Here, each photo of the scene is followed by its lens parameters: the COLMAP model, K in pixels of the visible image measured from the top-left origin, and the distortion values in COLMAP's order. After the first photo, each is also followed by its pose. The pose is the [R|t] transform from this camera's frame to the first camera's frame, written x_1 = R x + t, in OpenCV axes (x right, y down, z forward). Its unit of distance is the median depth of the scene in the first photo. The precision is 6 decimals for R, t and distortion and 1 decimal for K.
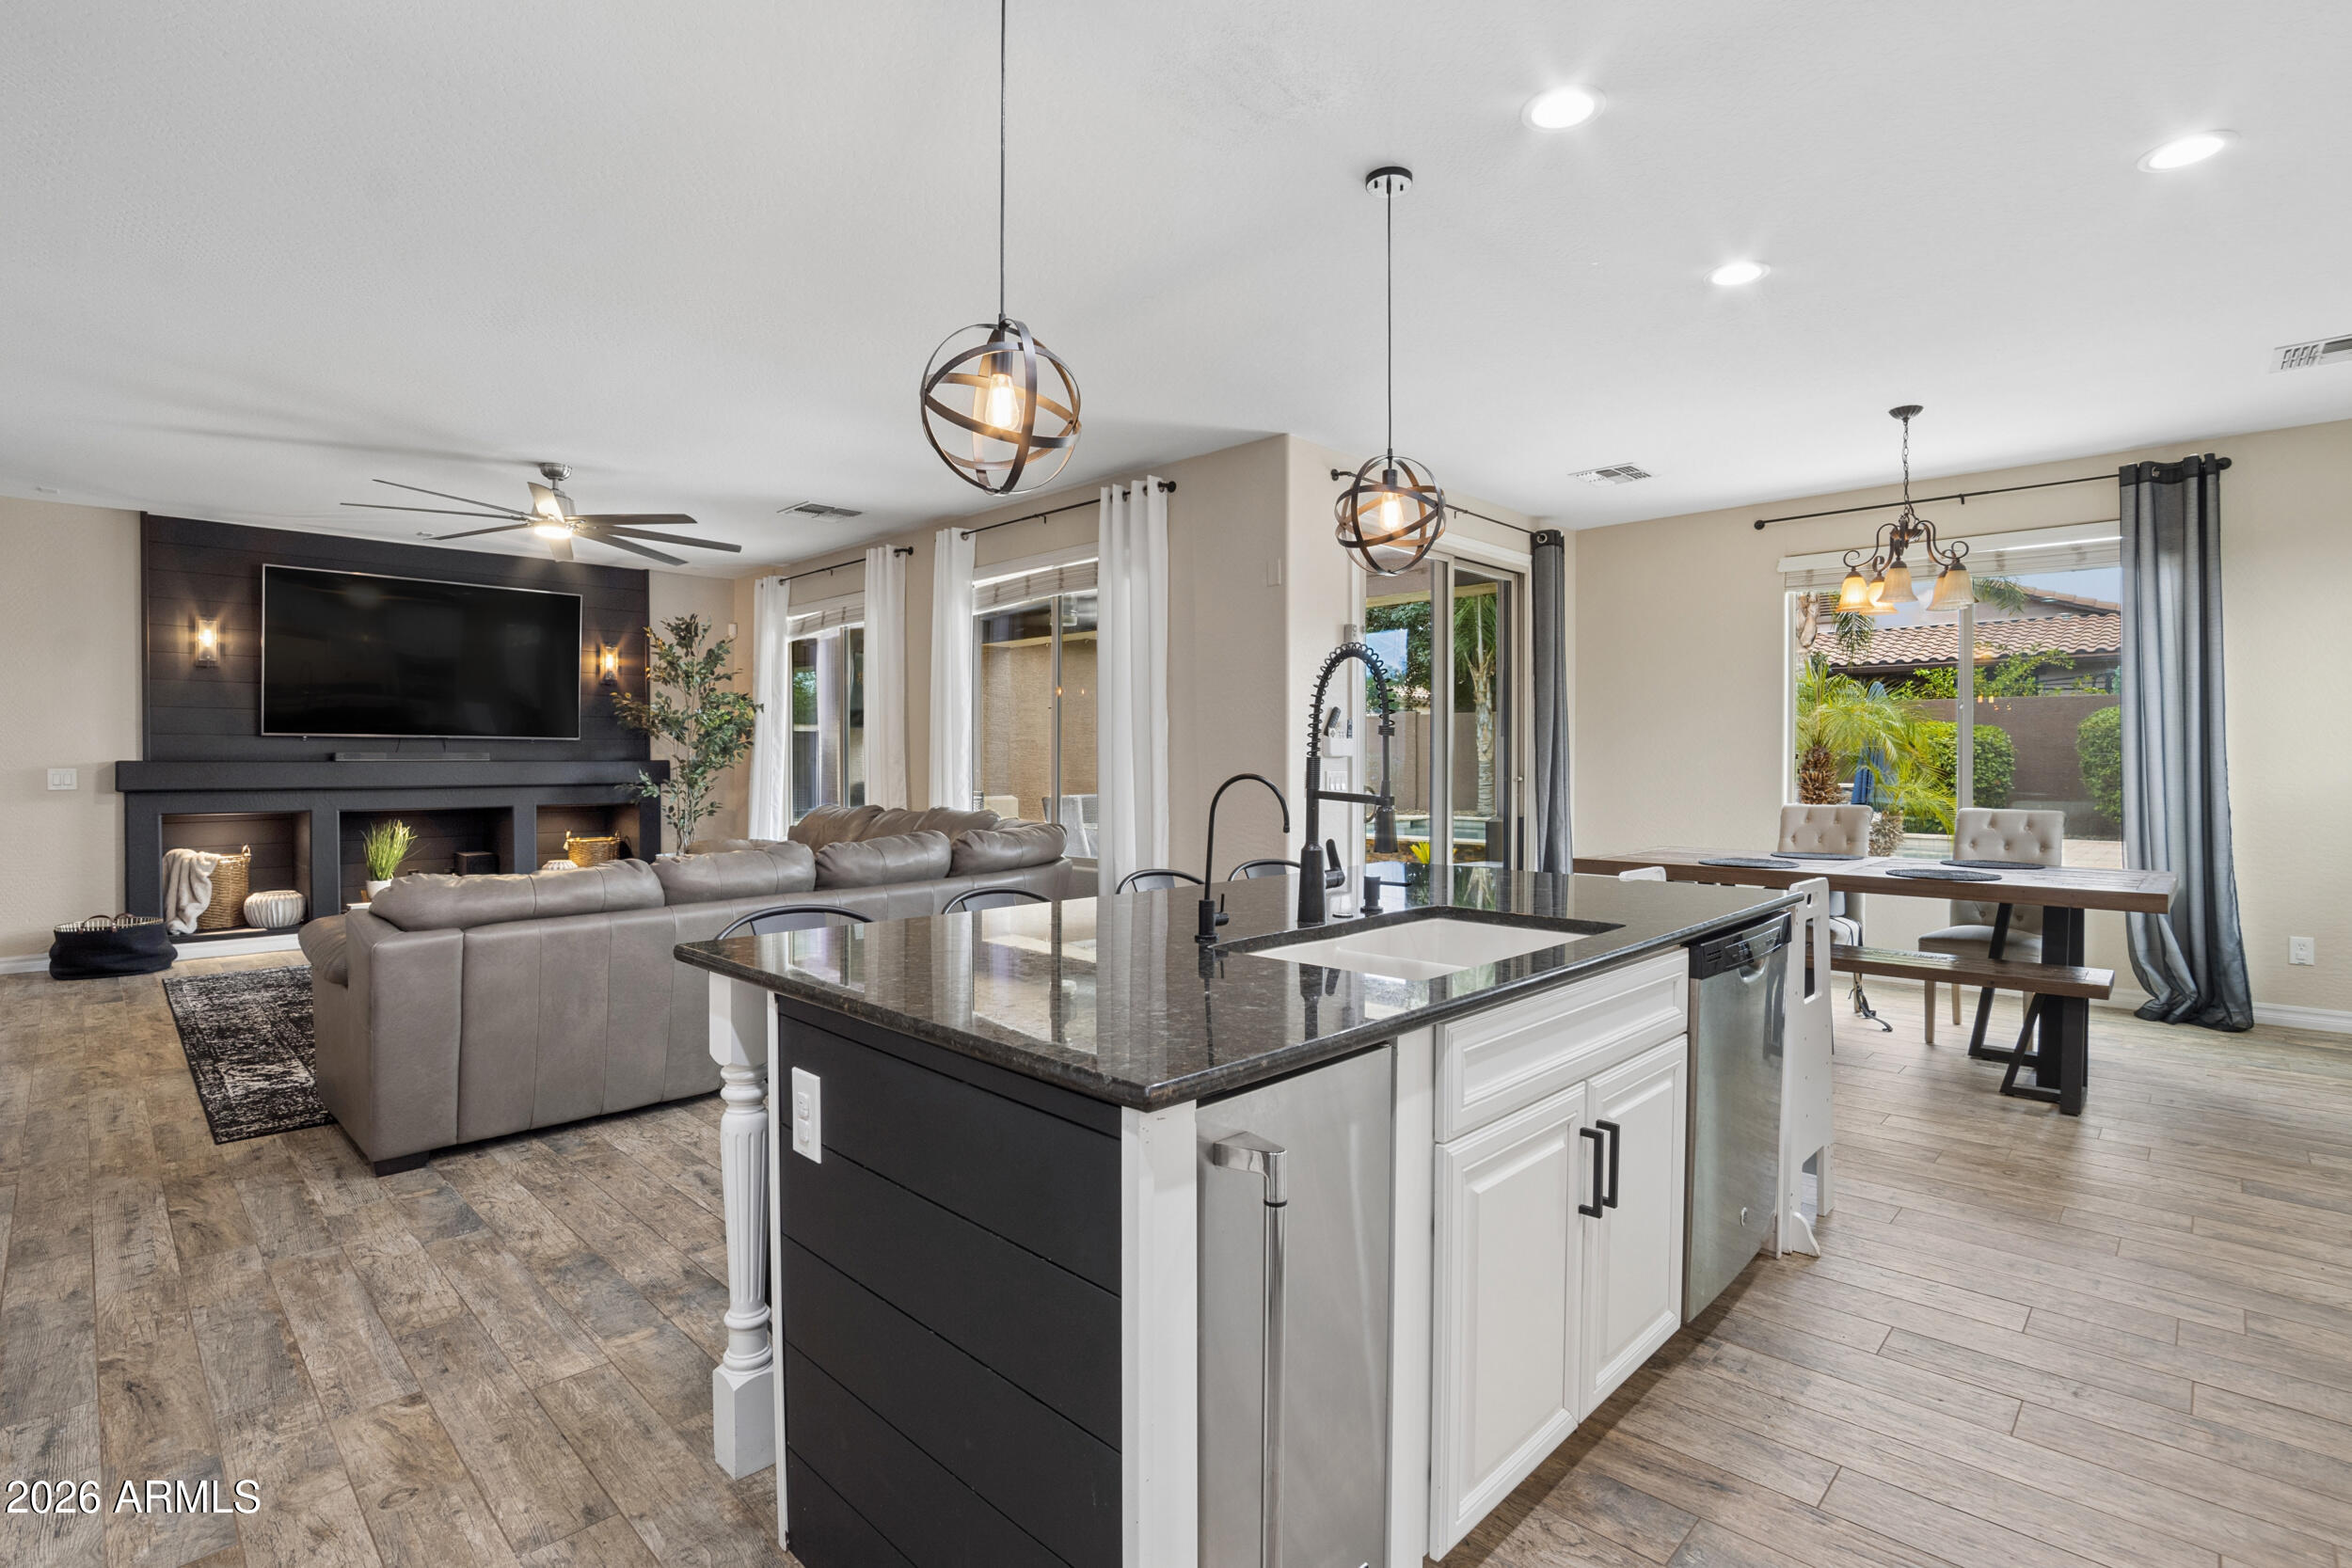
lens RADIAL K [[1105.3, 0, 1187.6], [0, 1105.3, 768.8], [0, 0, 1]] dist [-0.037885, 0.006462]
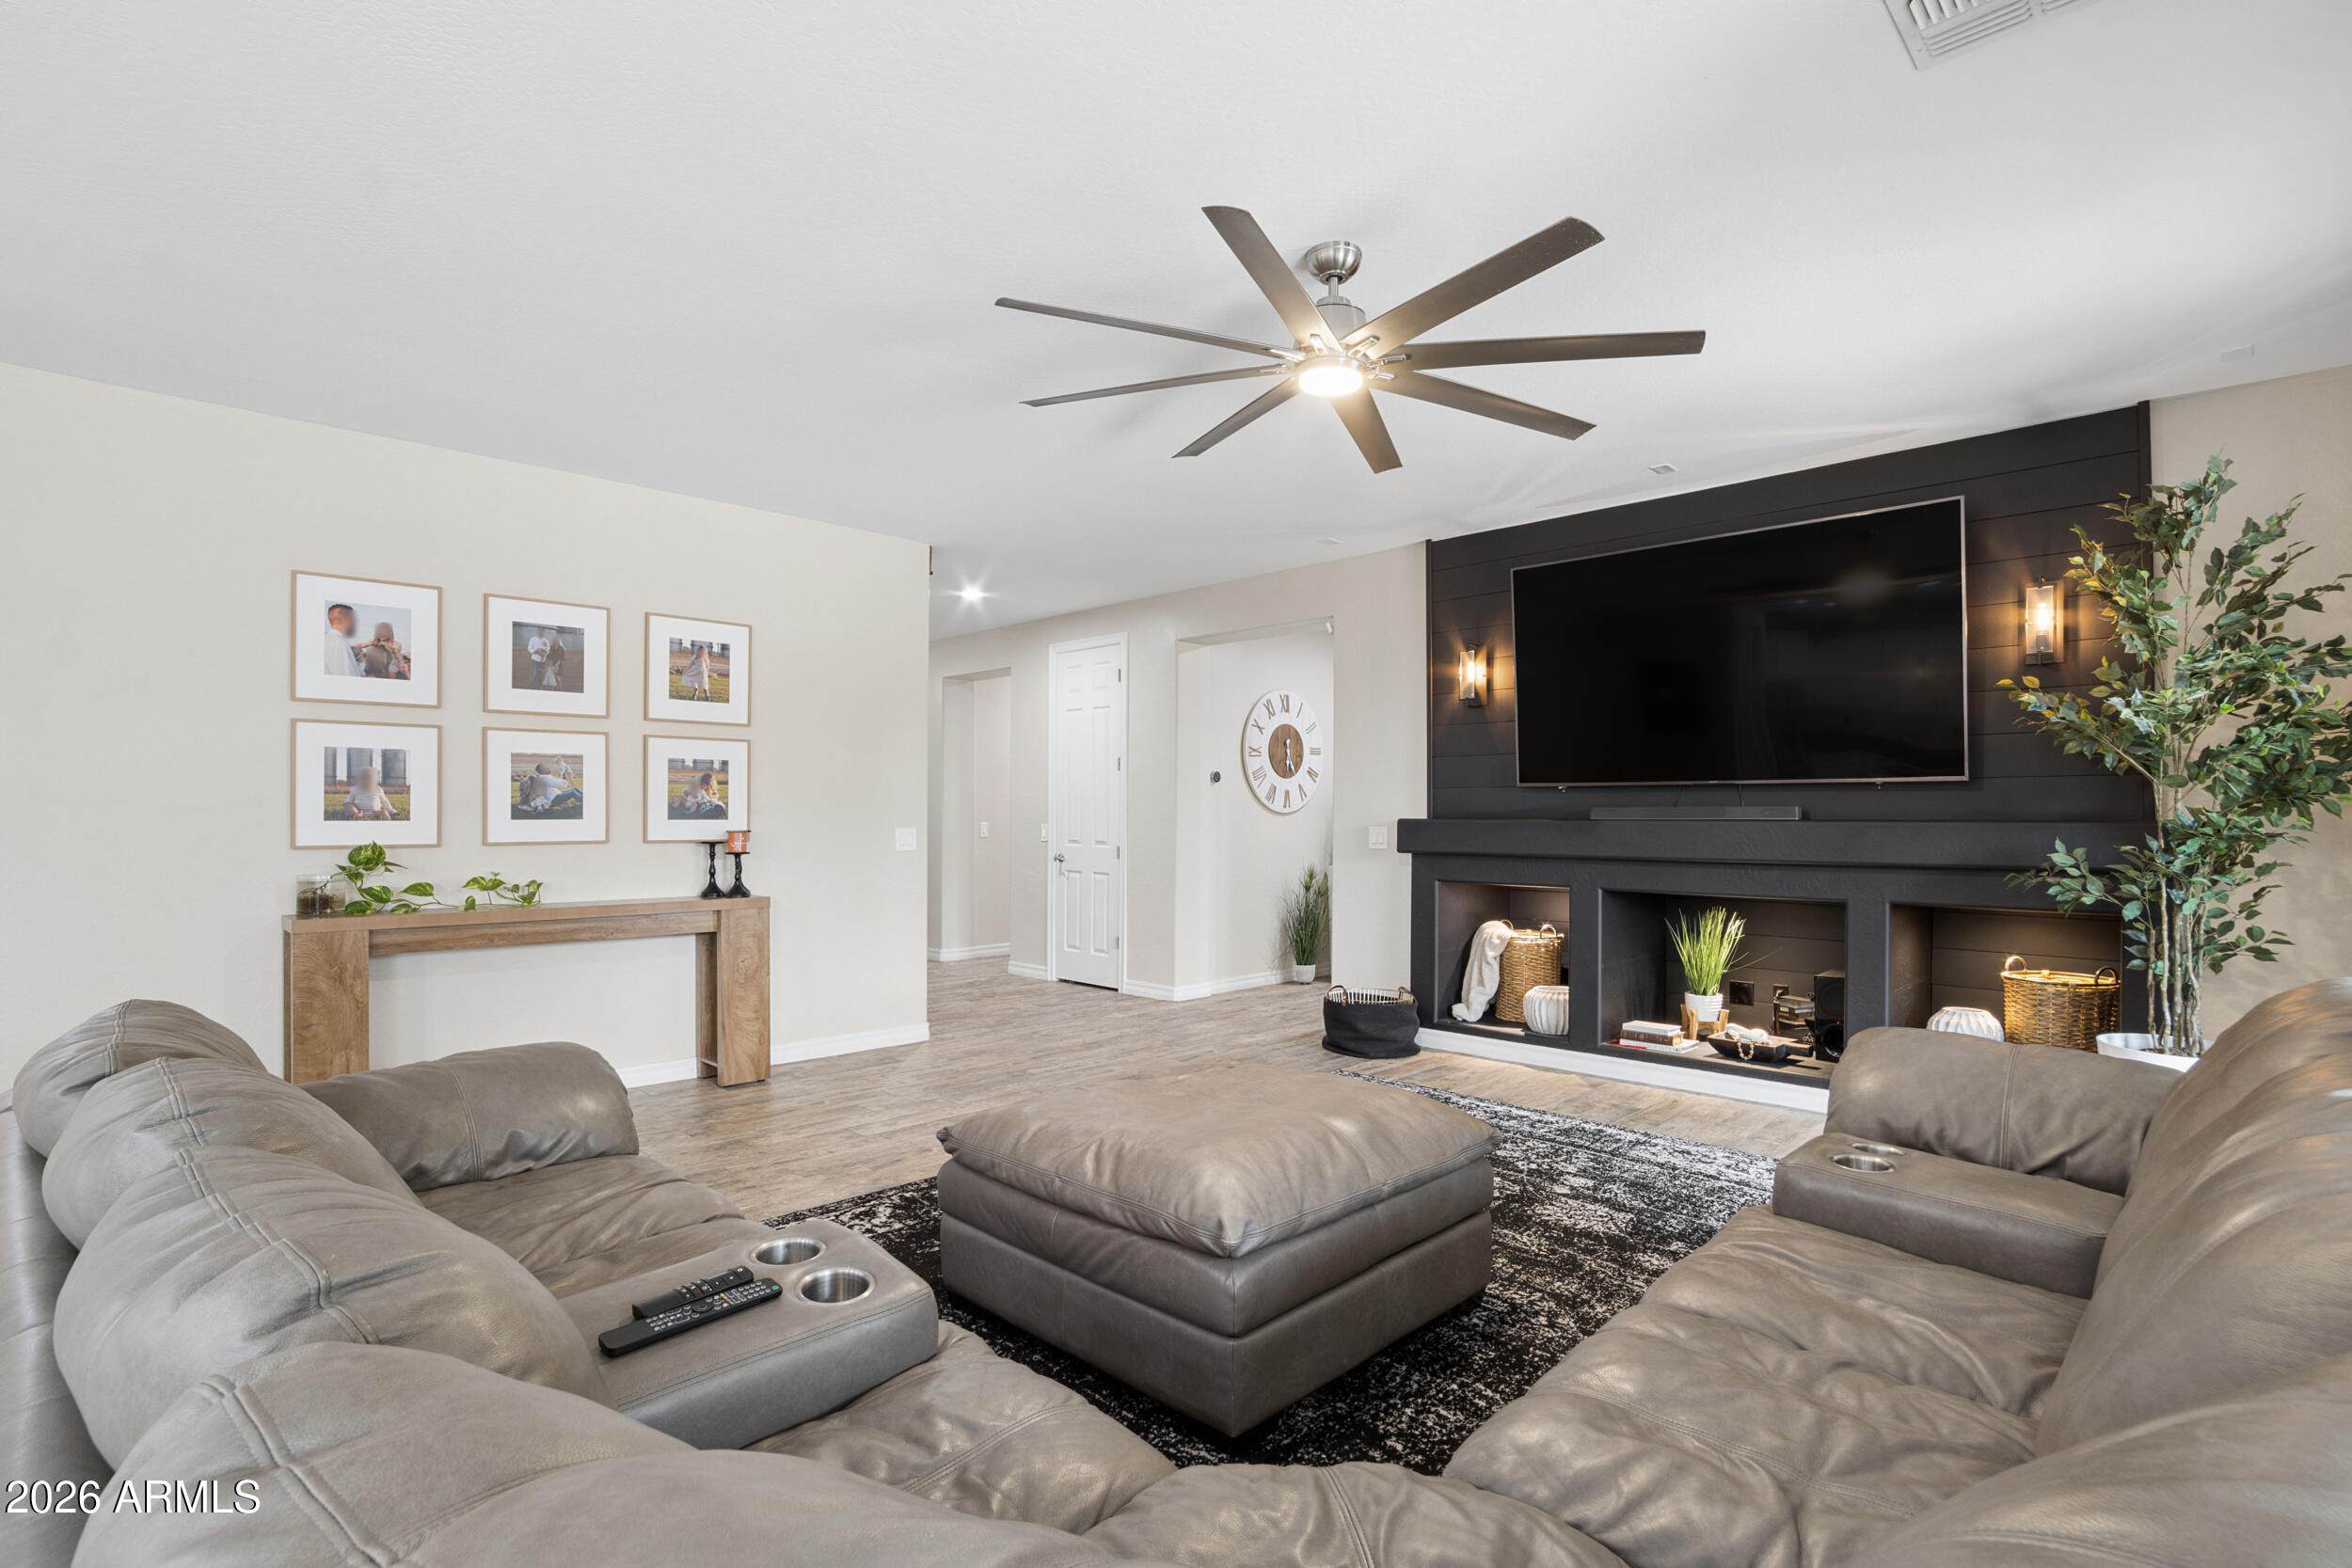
lens RADIAL K [[1105.3, 0, 1172.1], [0, 1105.3, 806.7], [0, 0, 1]] dist [-0.037885, 0.006462]
pose [[-0.018686, -0.008325, -0.999791, -0.055641], [-0.008439, 0.999931, -0.008169, -0.009362], [0.999790, 0.008284, -0.018755, 0.928940]]
